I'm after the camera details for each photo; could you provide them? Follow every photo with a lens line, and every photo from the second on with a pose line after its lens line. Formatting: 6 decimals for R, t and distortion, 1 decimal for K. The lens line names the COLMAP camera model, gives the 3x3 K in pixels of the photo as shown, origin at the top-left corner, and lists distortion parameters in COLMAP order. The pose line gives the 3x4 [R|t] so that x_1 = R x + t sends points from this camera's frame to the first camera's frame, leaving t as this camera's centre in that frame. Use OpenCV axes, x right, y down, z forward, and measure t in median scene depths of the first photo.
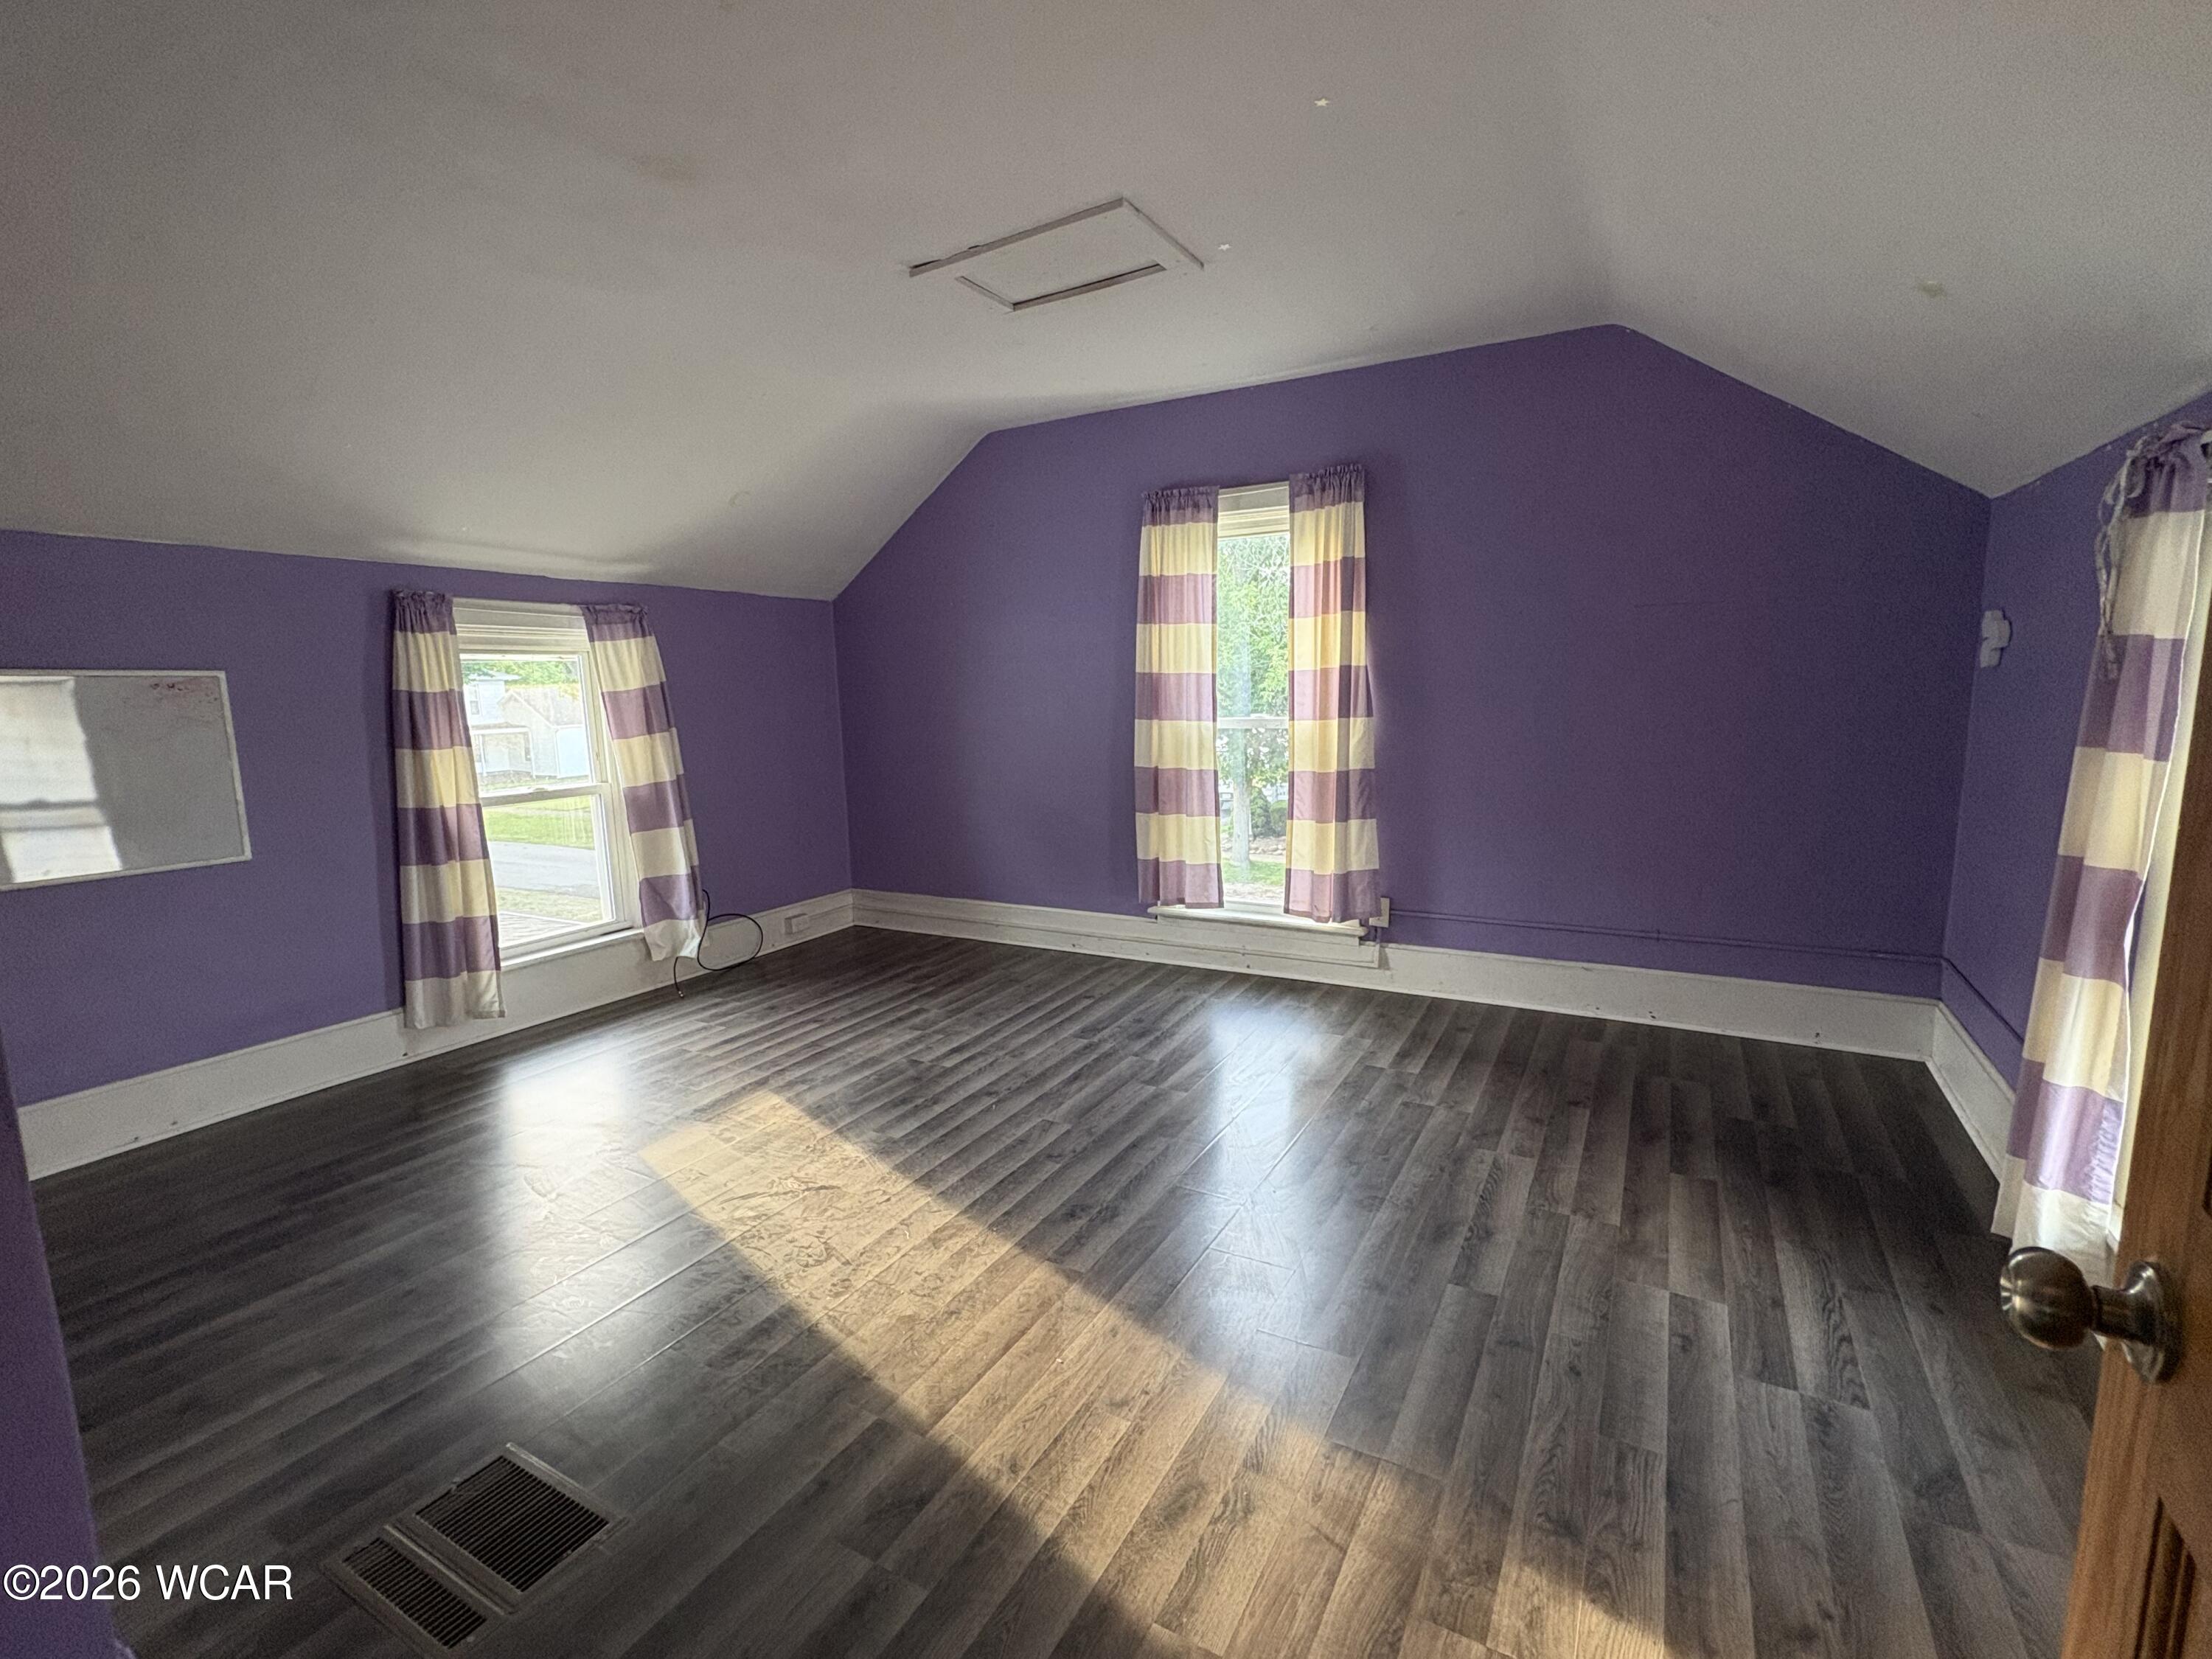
lens RADIAL K [[999.3, 0, 1106.0], [0, 999.3, 829.5], [0, 0, 1]] dist [0.001586, -0.000407]
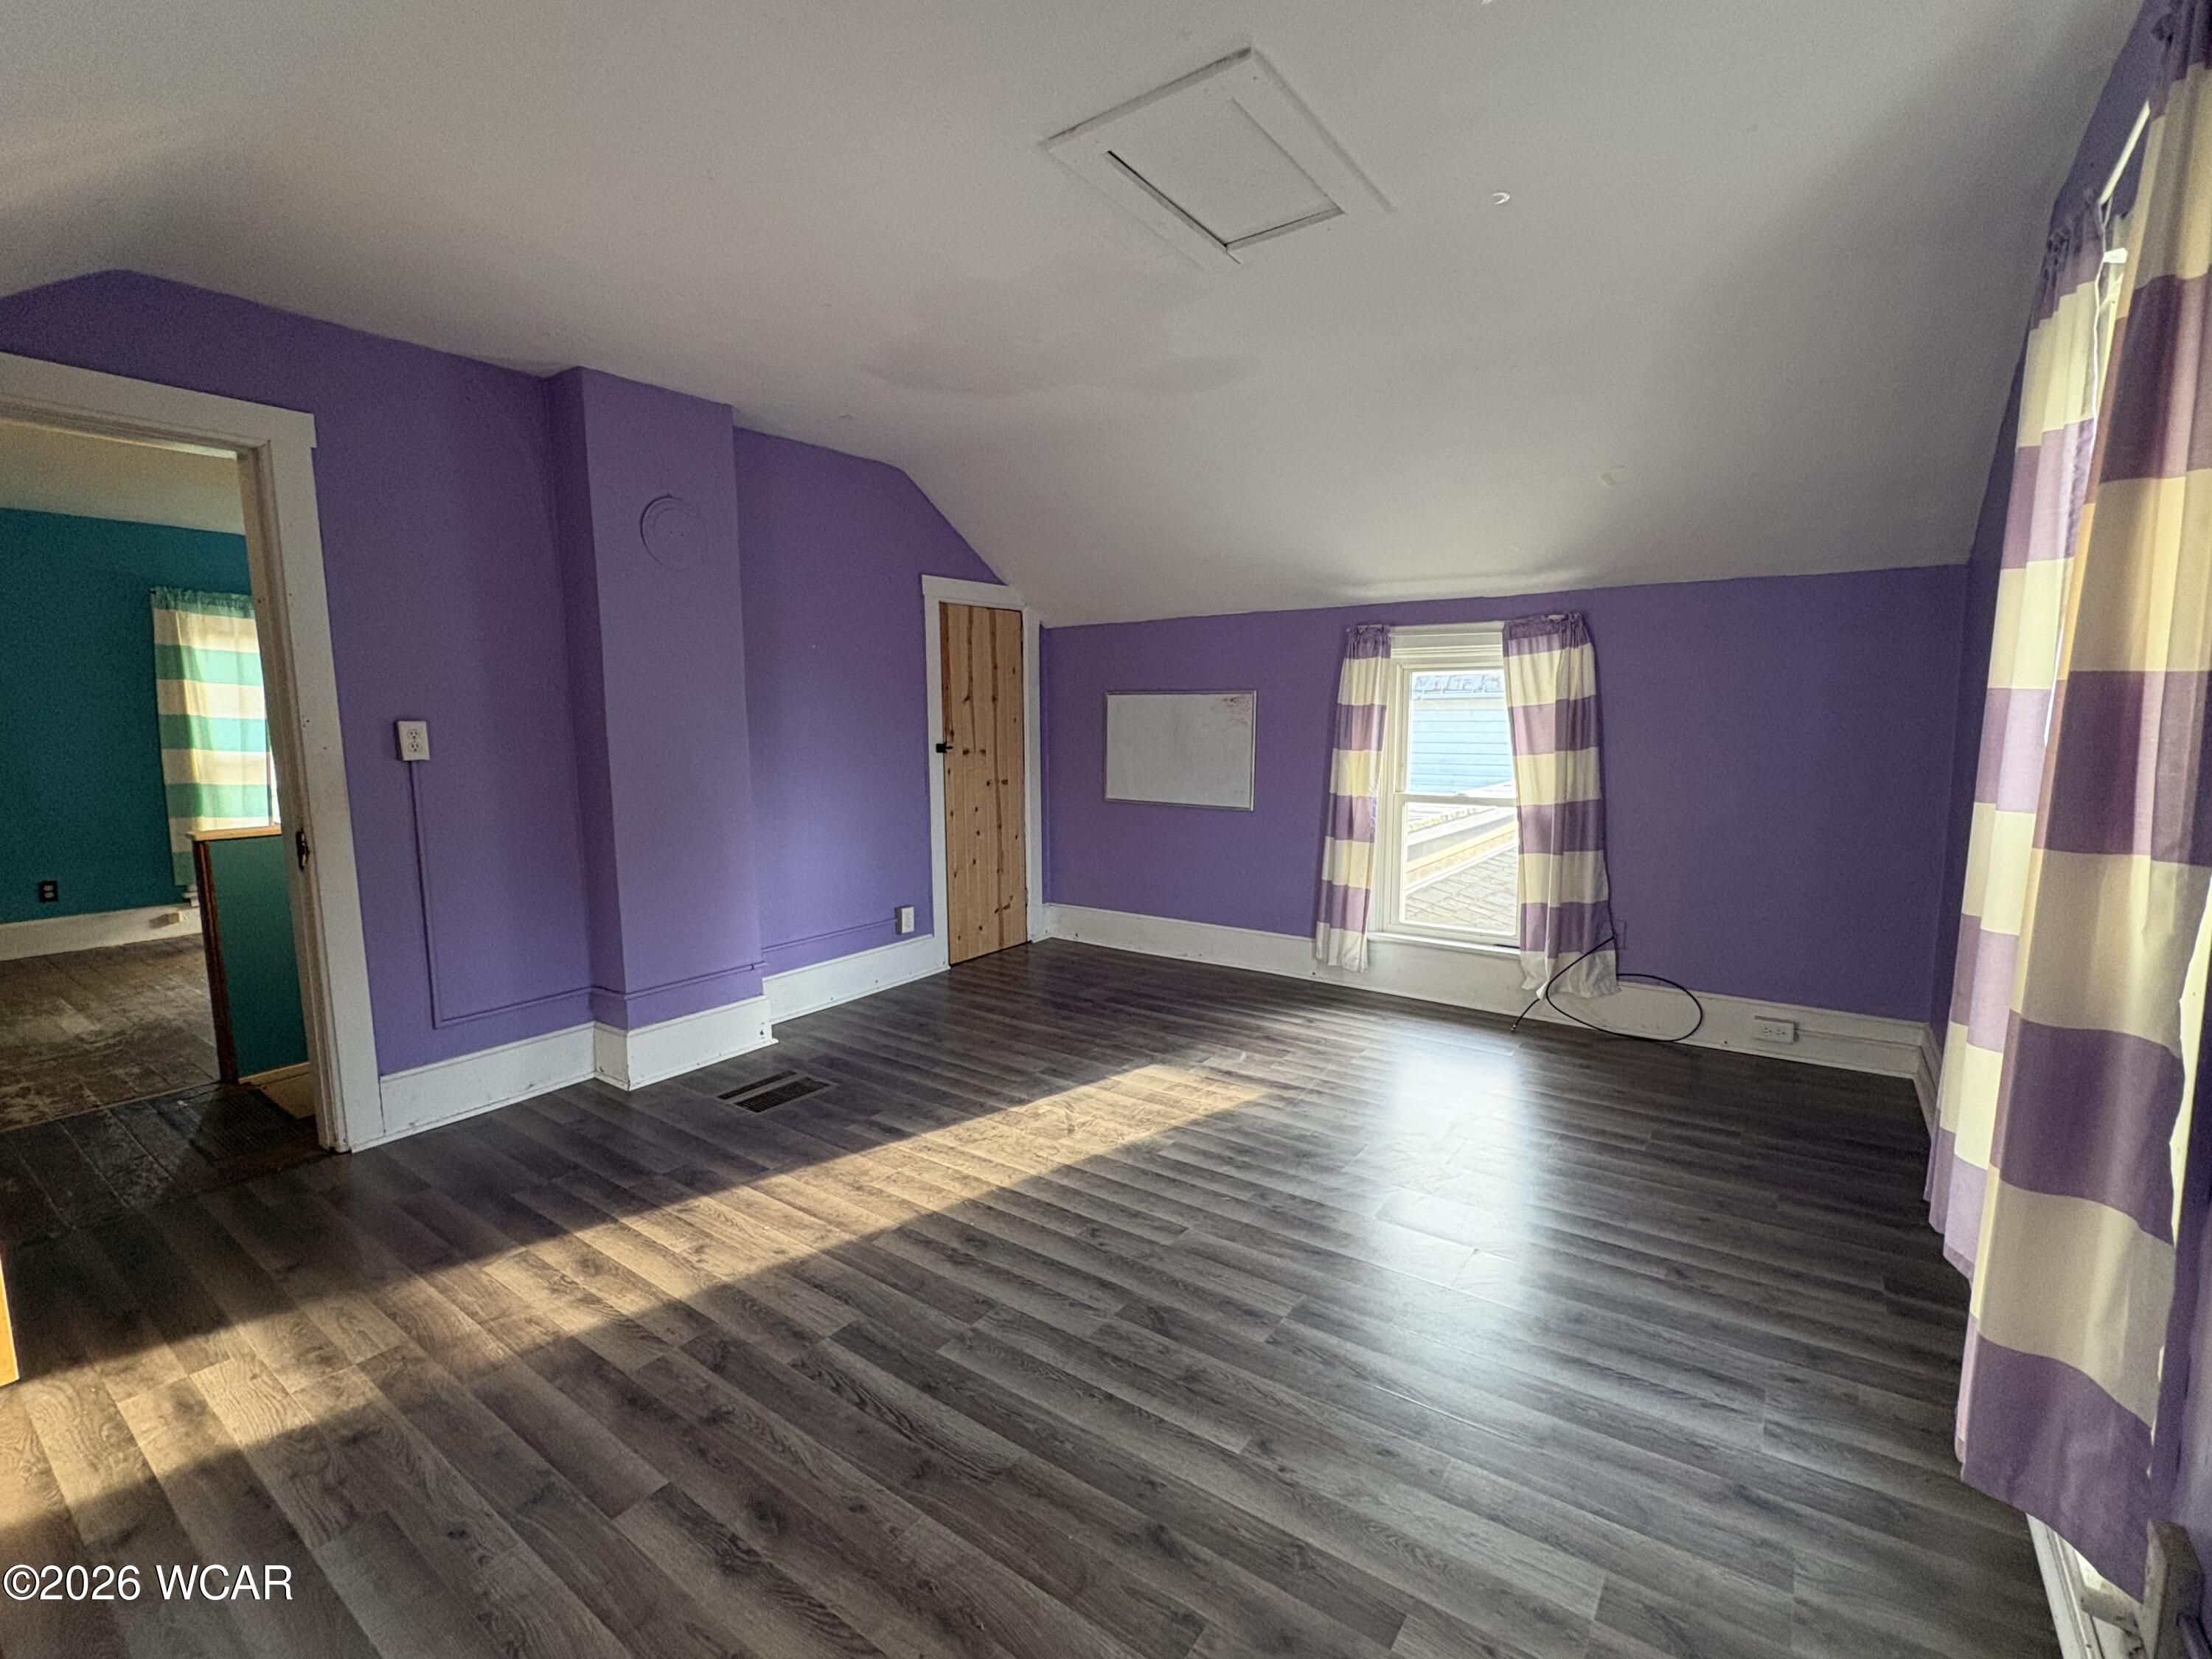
lens RADIAL K [[999.3, 0, 1106.0], [0, 999.3, 829.5], [0, 0, 1]] dist [0.001586, -0.000407]
pose [[-0.120173, 0.142385, -0.982489, 0.764993], [-0.132377, 0.978525, 0.158003, -0.171276], [0.983888, 0.149047, -0.098744, 1.017294]]
